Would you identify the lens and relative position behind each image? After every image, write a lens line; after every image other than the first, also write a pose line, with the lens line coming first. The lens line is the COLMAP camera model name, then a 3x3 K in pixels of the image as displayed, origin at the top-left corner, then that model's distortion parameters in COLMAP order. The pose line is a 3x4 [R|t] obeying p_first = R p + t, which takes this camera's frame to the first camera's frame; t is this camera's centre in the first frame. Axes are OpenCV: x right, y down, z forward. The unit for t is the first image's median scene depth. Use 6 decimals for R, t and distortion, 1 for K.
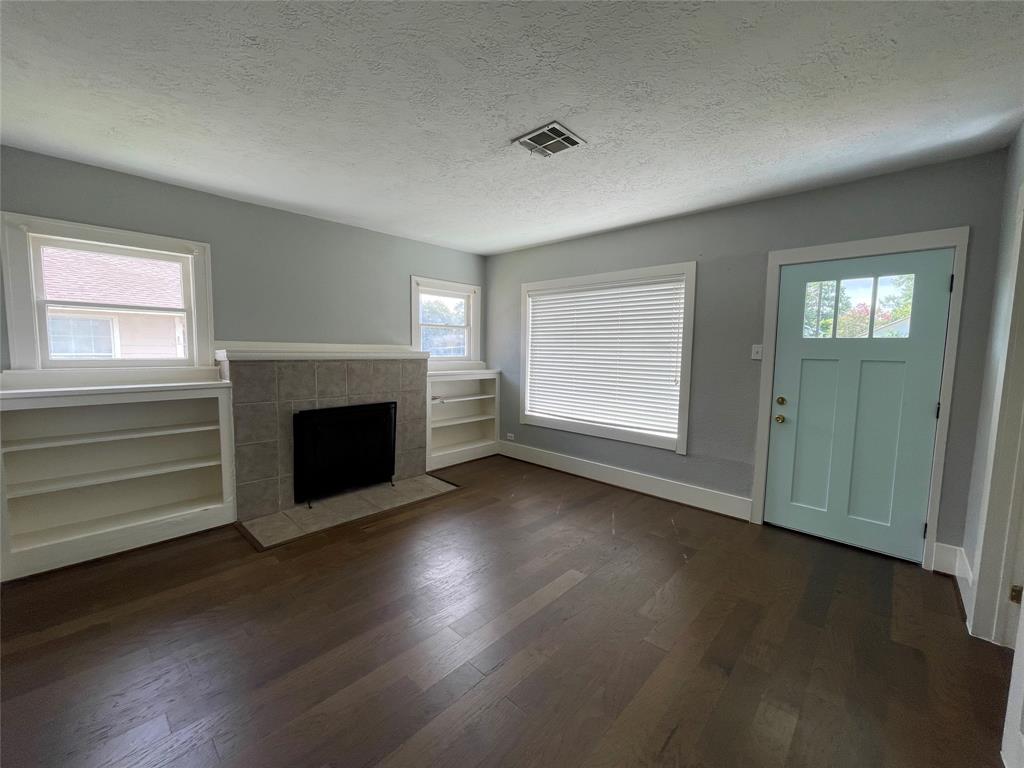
lens RADIAL K [[413.4, 0, 513.4], [0, 413.4, 383.6], [0, 0, 1]] dist [-0.002433, -0.000266]
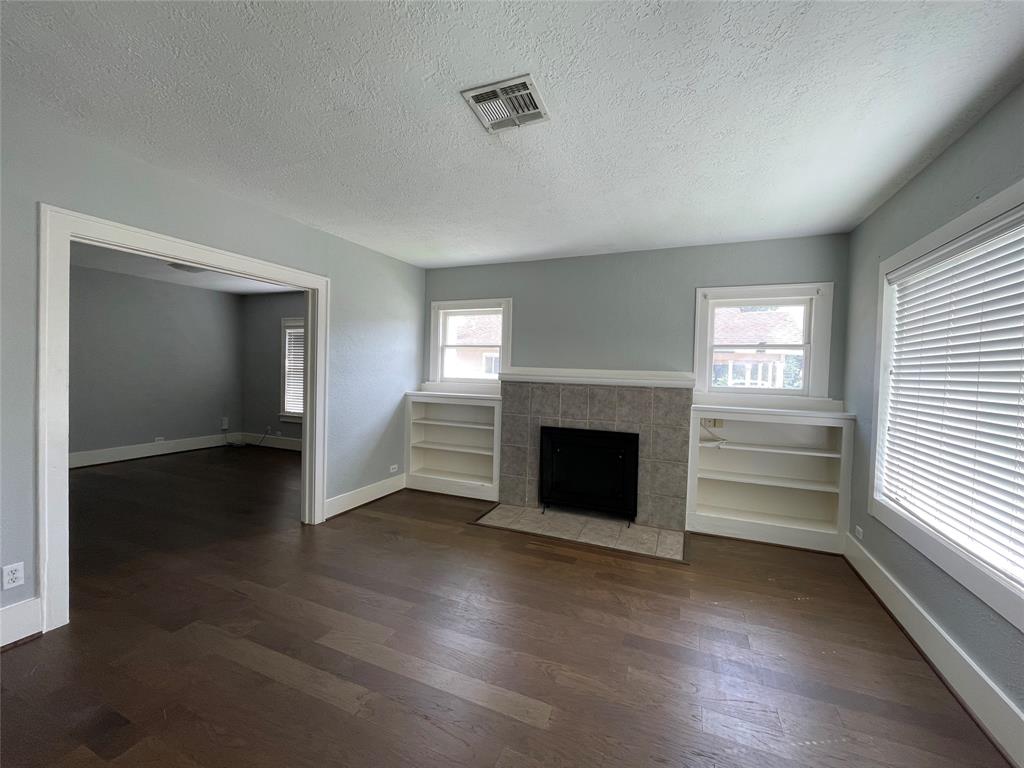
lens RADIAL K [[413.4, 0, 513.4], [0, 413.4, 383.6], [0, 0, 1]] dist [-0.002433, -0.000266]
pose [[0.341788, 0.023969, -0.939471, 0.506168], [-0.101896, 0.994726, -0.011692, -0.028737], [0.934237, 0.099724, 0.342428, 0.477668]]
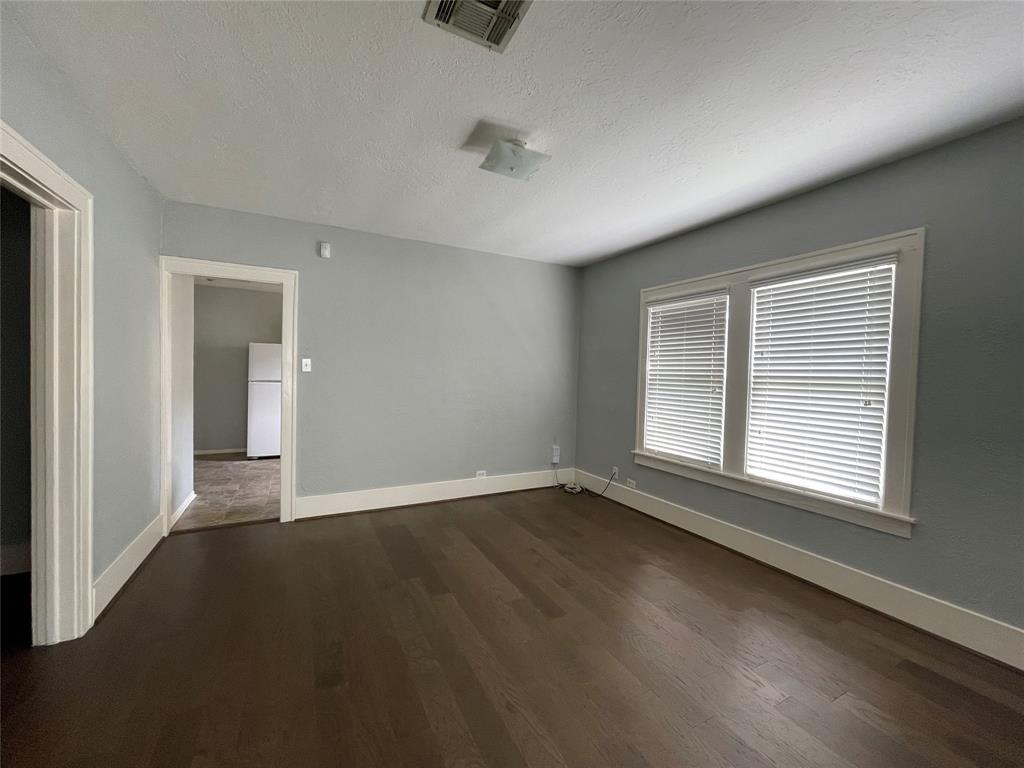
lens RADIAL K [[413.4, 0, 513.4], [0, 413.4, 383.6], [0, 0, 1]] dist [-0.002433, -0.000266]
pose [[-0.327205, 0.006267, -0.944932, -0.429173], [-0.109213, 0.993026, 0.044404, -0.001356], [0.938621, 0.117729, -0.324239, 0.184965]]
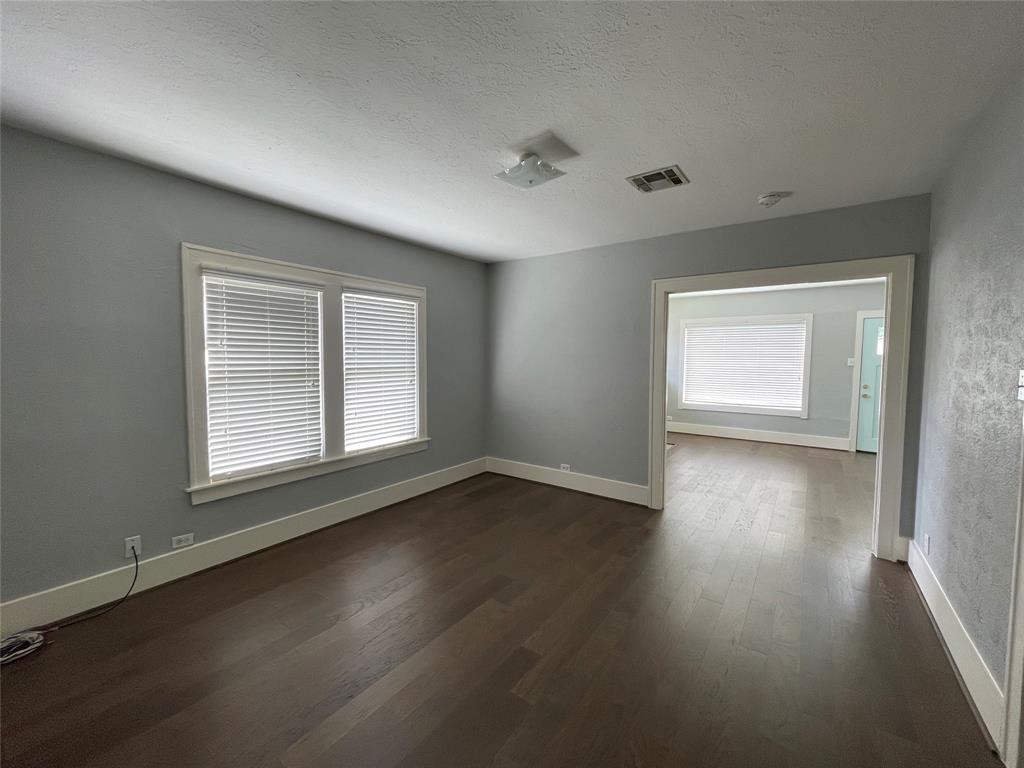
lens RADIAL K [[413.4, 0, 513.4], [0, 413.4, 383.6], [0, 0, 1]] dist [-0.002433, -0.000266]
pose [[0.991589, -0.016451, 0.128376, -1.089699], [0.019436, 0.999568, -0.022036, 0.032408], [-0.127958, 0.024346, 0.991481, -0.633292]]
